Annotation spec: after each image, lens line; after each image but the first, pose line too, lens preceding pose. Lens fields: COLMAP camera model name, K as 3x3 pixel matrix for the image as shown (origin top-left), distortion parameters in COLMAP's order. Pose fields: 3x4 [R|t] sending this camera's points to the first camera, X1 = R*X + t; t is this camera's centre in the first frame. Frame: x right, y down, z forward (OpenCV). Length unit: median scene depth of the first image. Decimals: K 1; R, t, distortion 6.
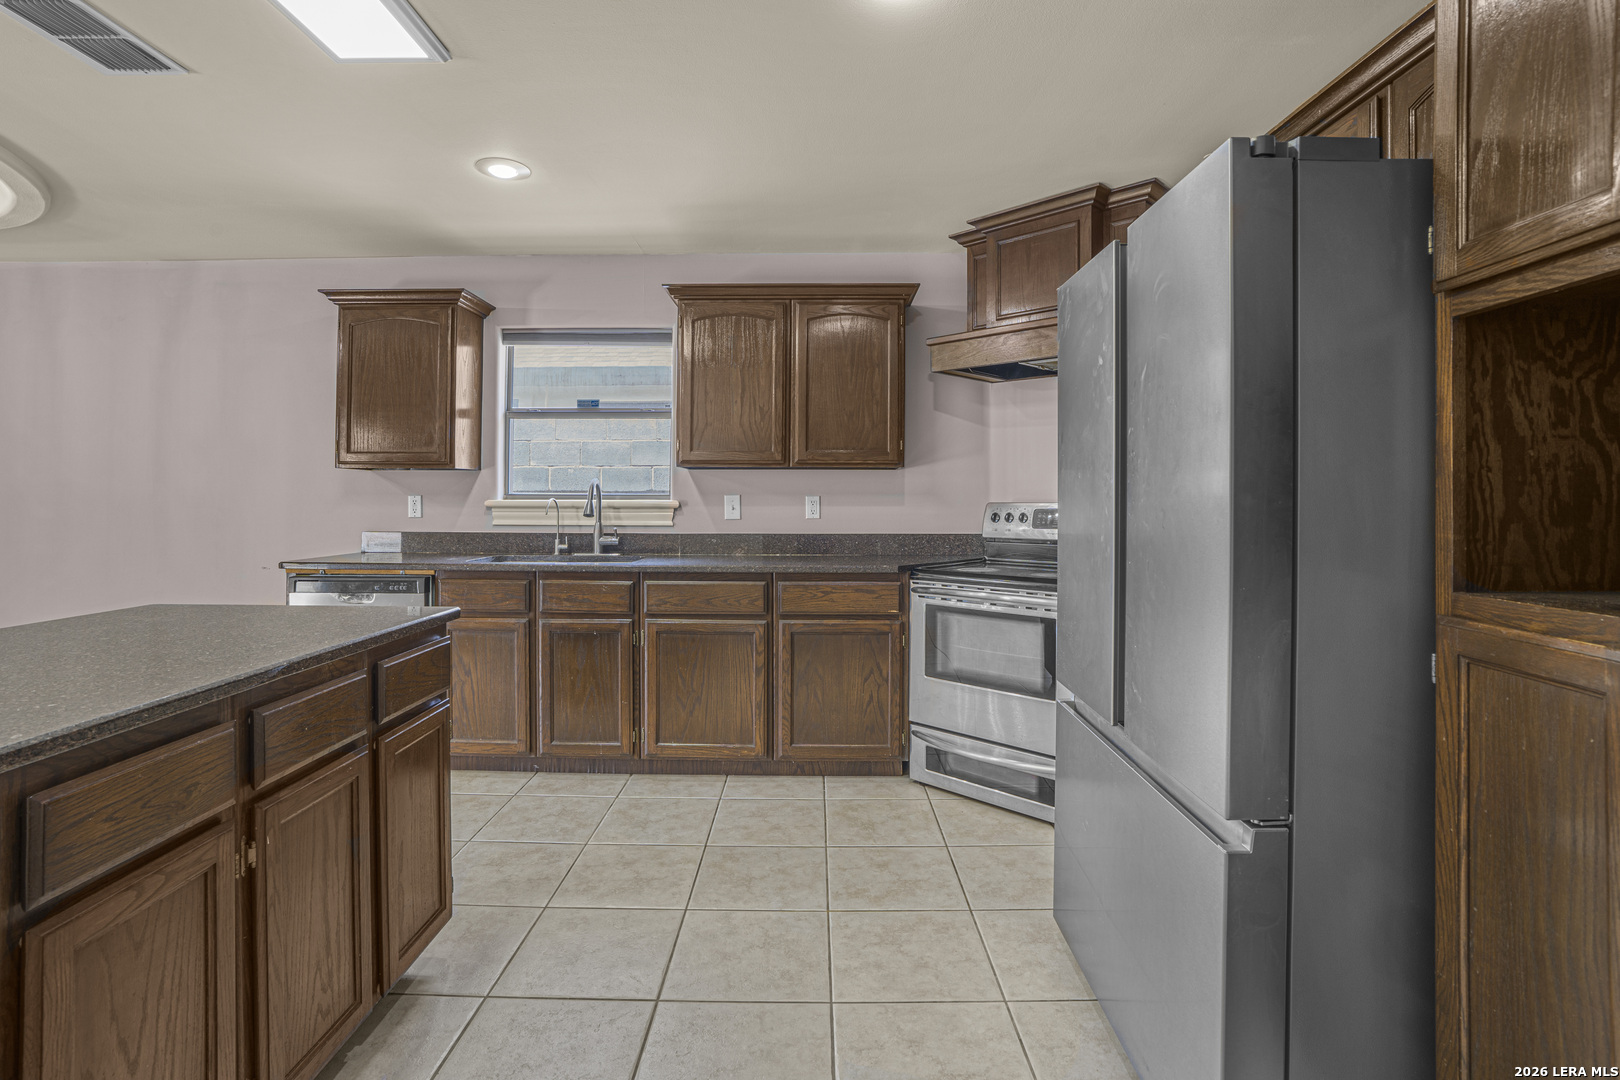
lens RADIAL K [[775.0, 0, 798.7], [0, 775.0, 489.9], [0, 0, 1]] dist [-0.038386, 0.000618]
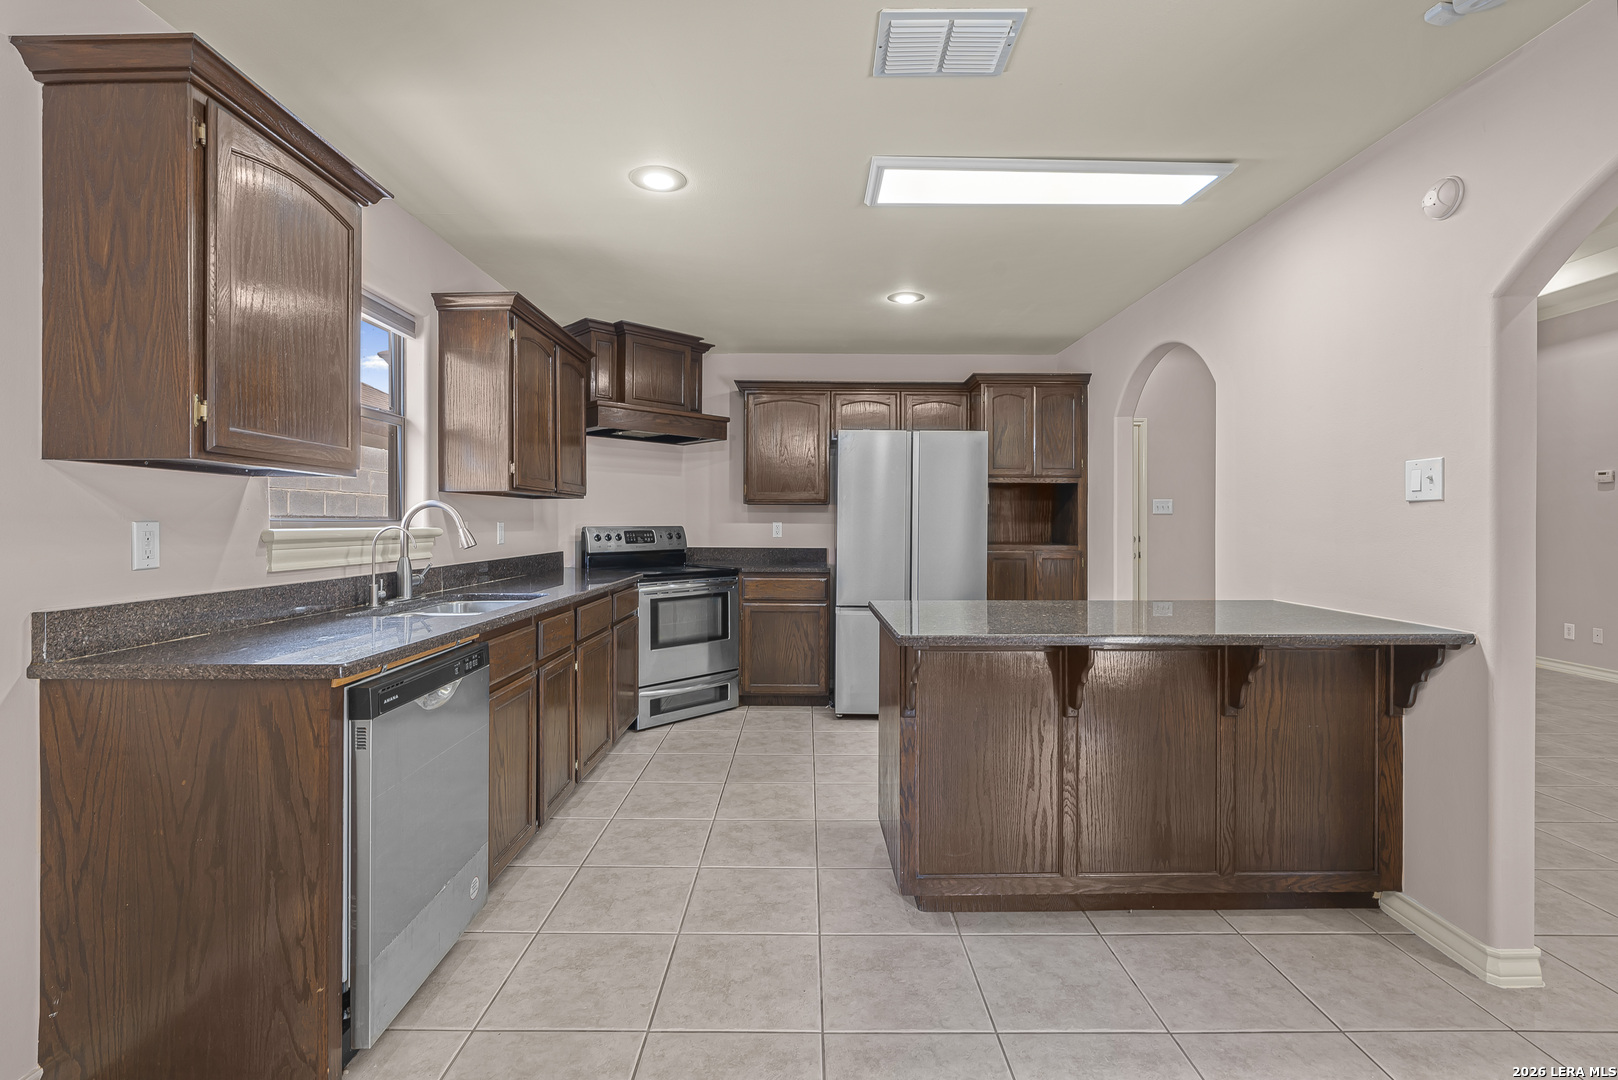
lens RADIAL K [[726.5, 0, 814.0], [0, 726.5, 522.1], [0, 0, 1]] dist [-0.008052, 0.003713]
pose [[-0.030563, -0.000240, 0.999533, -1.058386], [-0.012038, 0.999928, -0.000128, 0.003555], [-0.999460, -0.012036, -0.030564, 0.673774]]
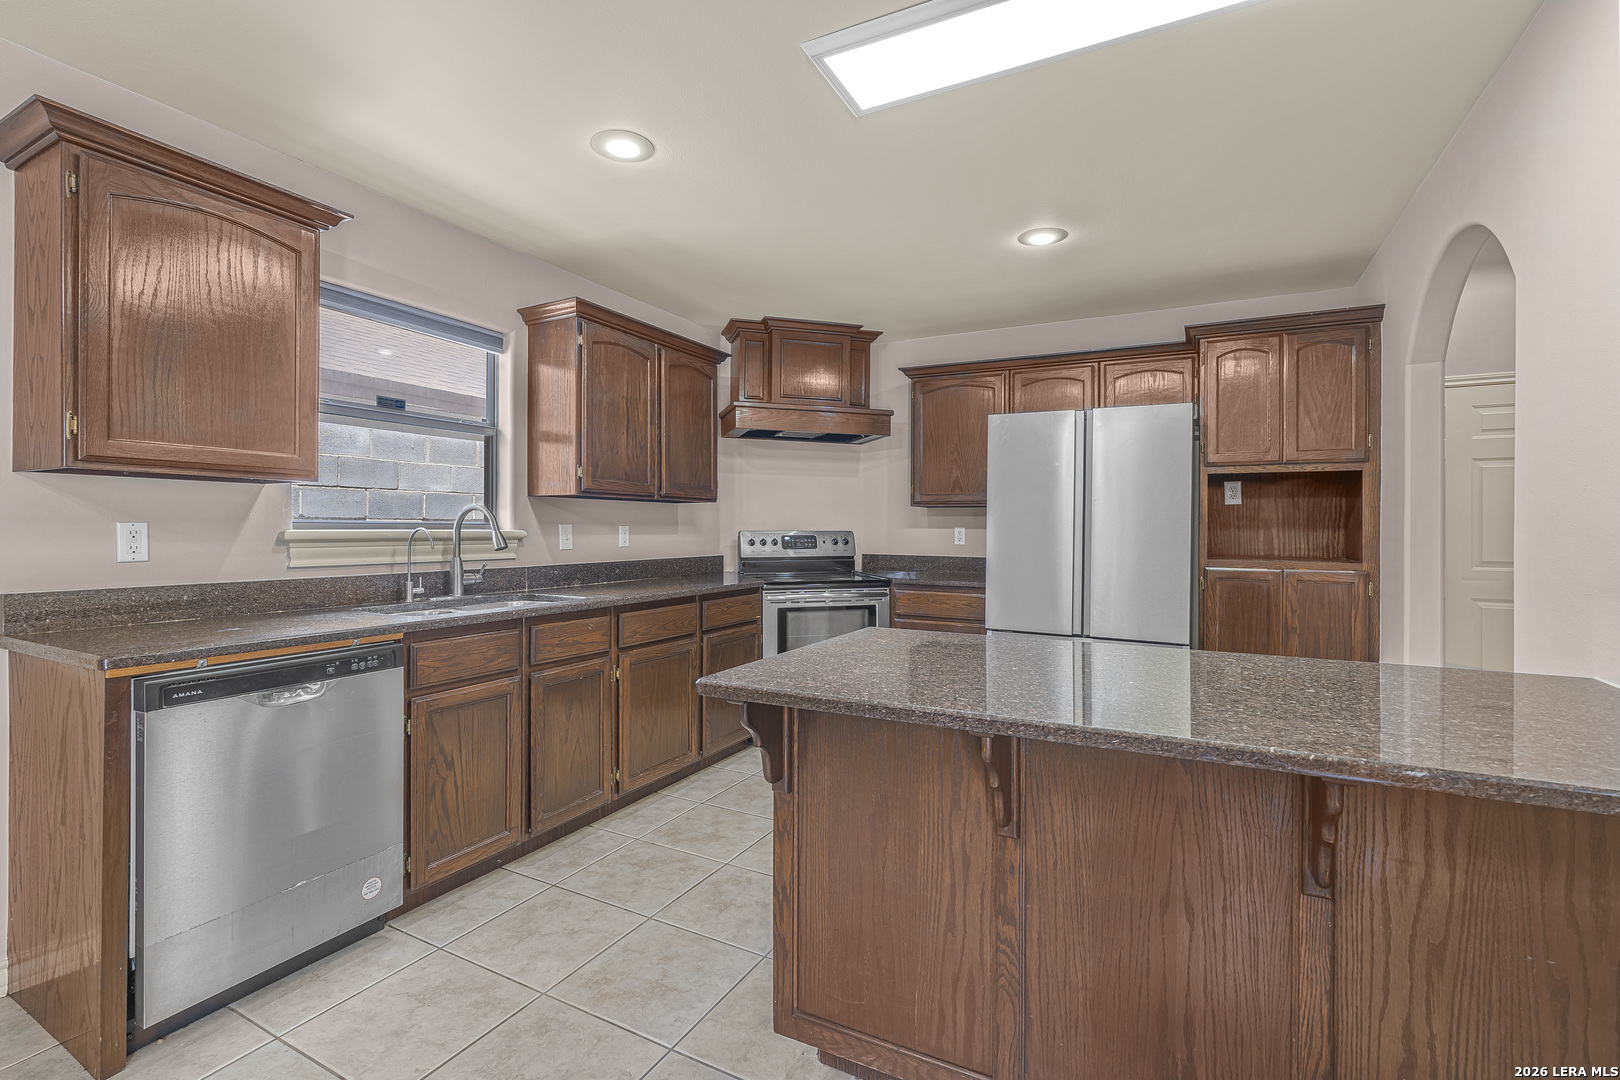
lens RADIAL K [[727.4, 0, 817.8], [0, 727.4, 528.1], [0, 0, 1]] dist [-0.008052, 0.003713]
pose [[0.441139, 0.000502, 0.897439, -0.837697], [-0.014566, 0.999872, 0.006601, 0.001179], [-0.897321, -0.015984, 0.441090, 0.353502]]
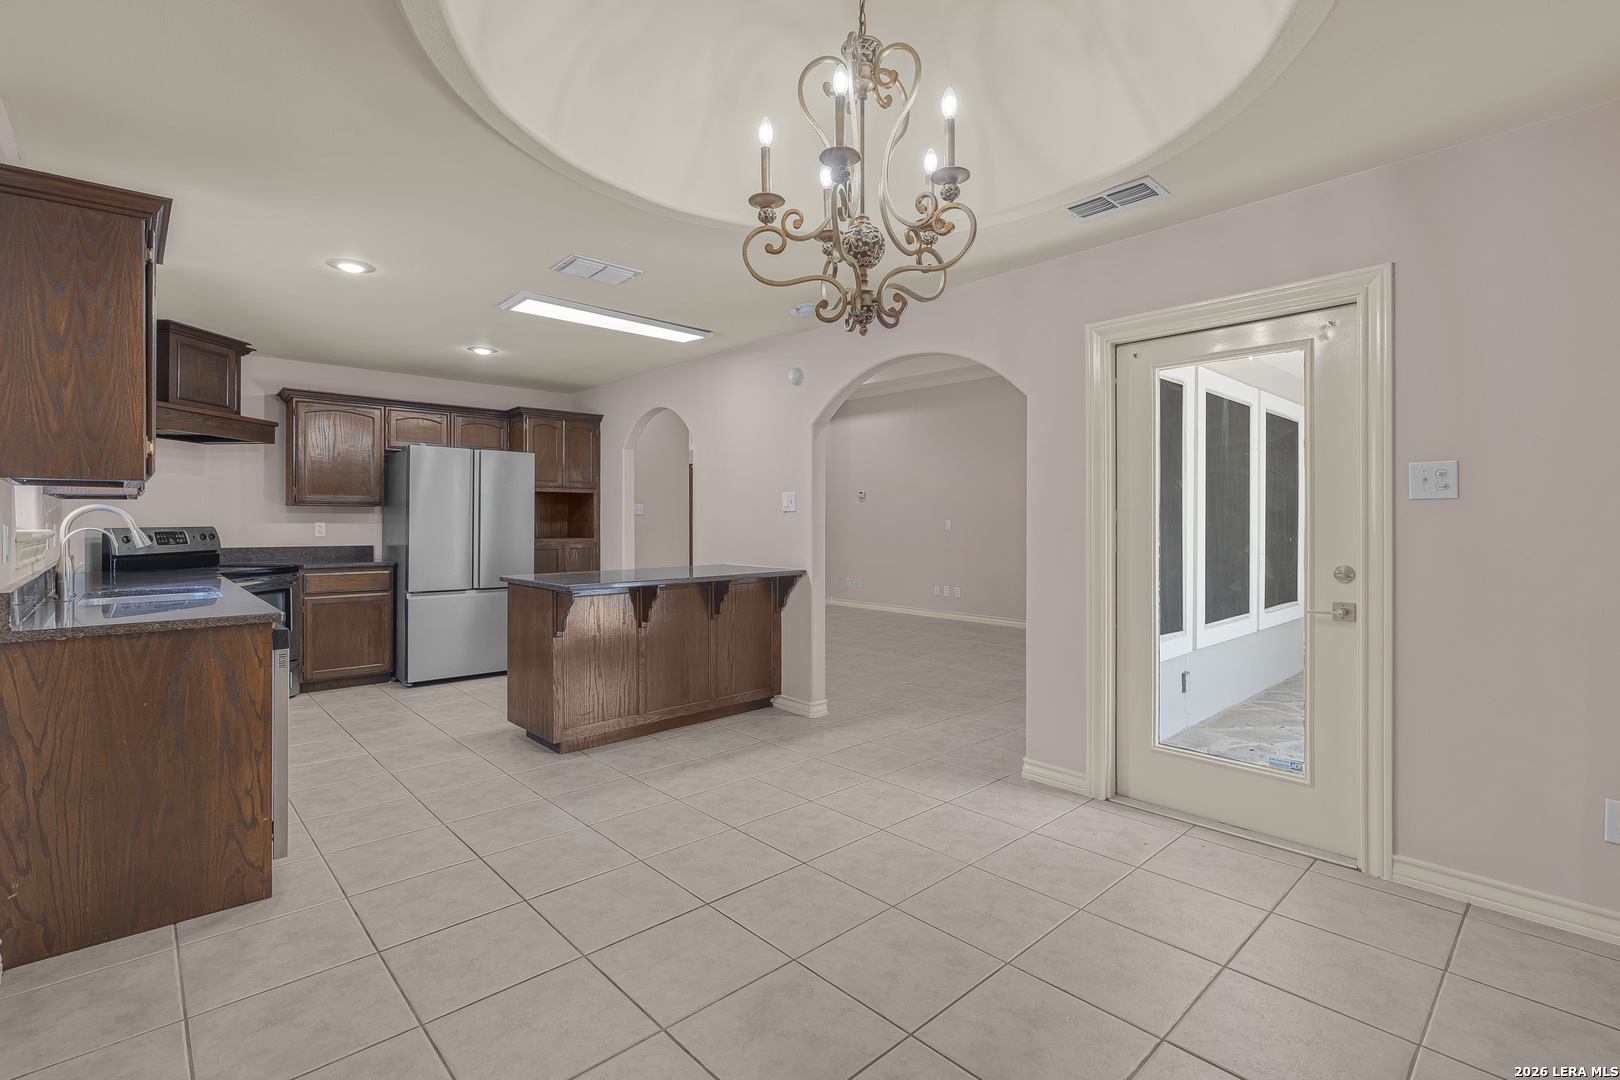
lens RADIAL K [[727.4, 0, 807.0], [0, 727.4, 524.0], [0, 0, 1]] dist [-0.008052, 0.003713]
pose [[-0.694722, -0.002482, 0.719274, -1.449779], [-0.005969, 0.999980, -0.002315, 0.005673], [-0.719253, -0.005902, -0.694723, 1.046314]]
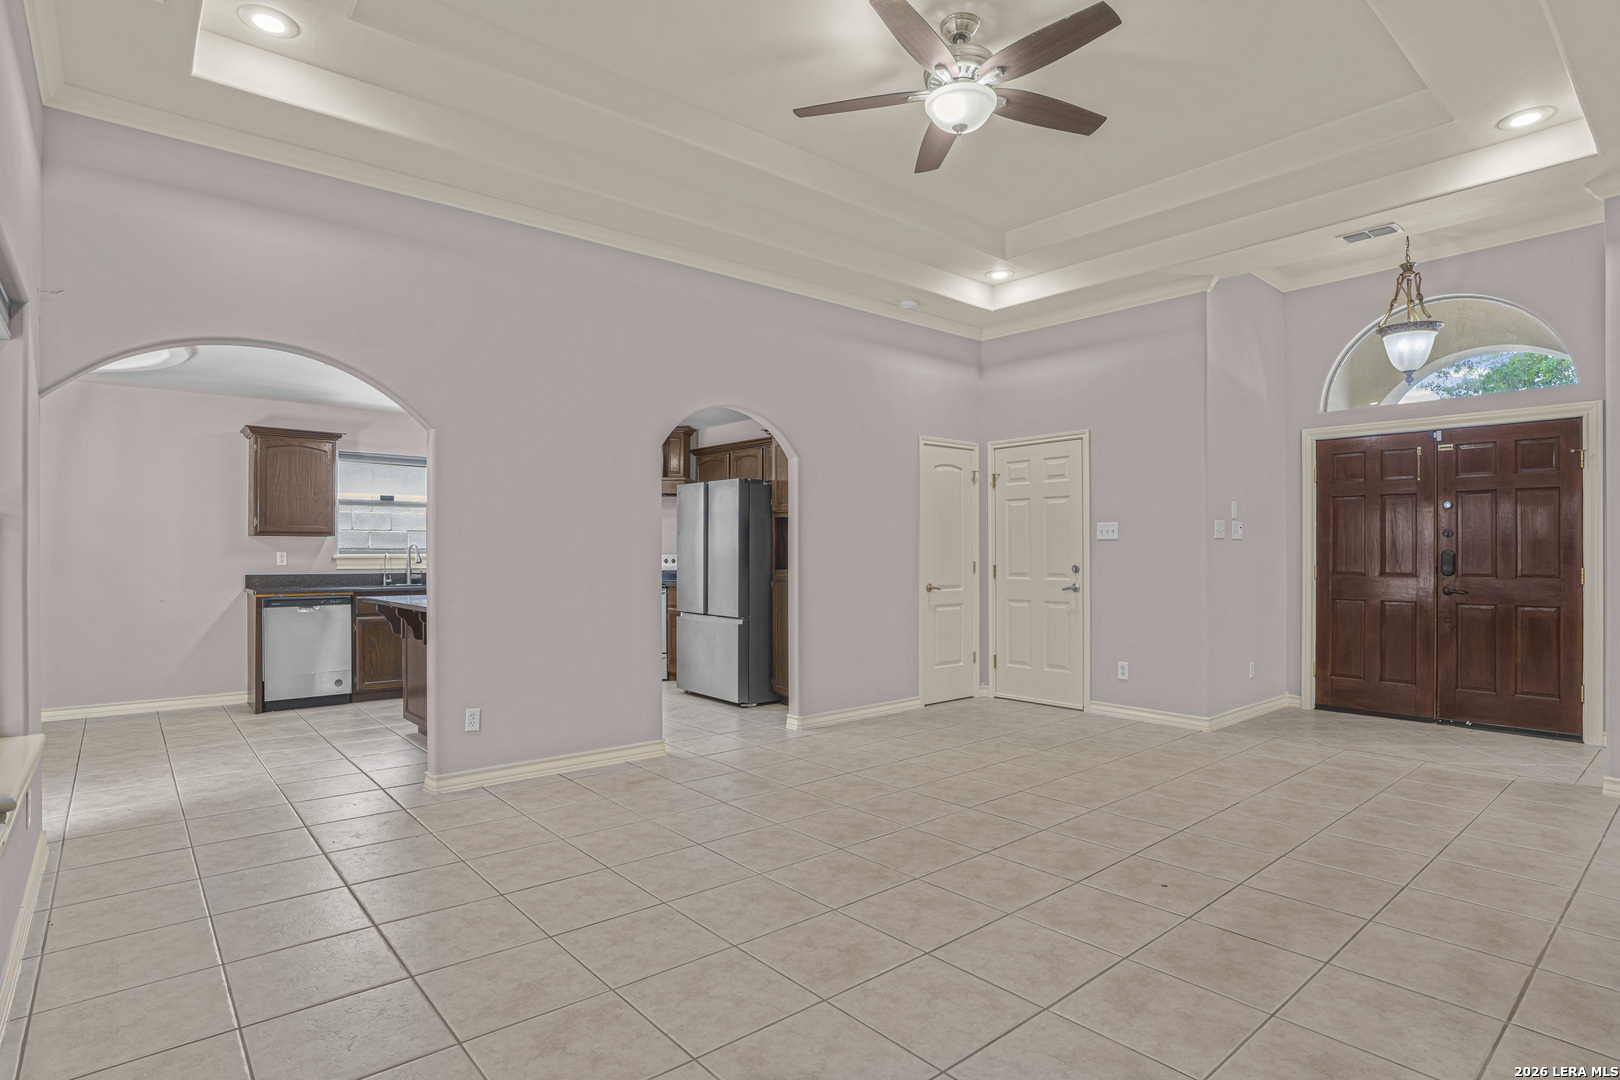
lens RADIAL K [[832.7, 0, 804.0], [0, 832.7, 545.9], [0, 0, 1]] dist [-0.053727, 0.018053]
pose [[0.746286, 0.002221, 0.665622, -0.914452], [-0.004160, 0.999990, 0.001327, -0.013243], [-0.665613, -0.003759, 0.746288, -1.116805]]
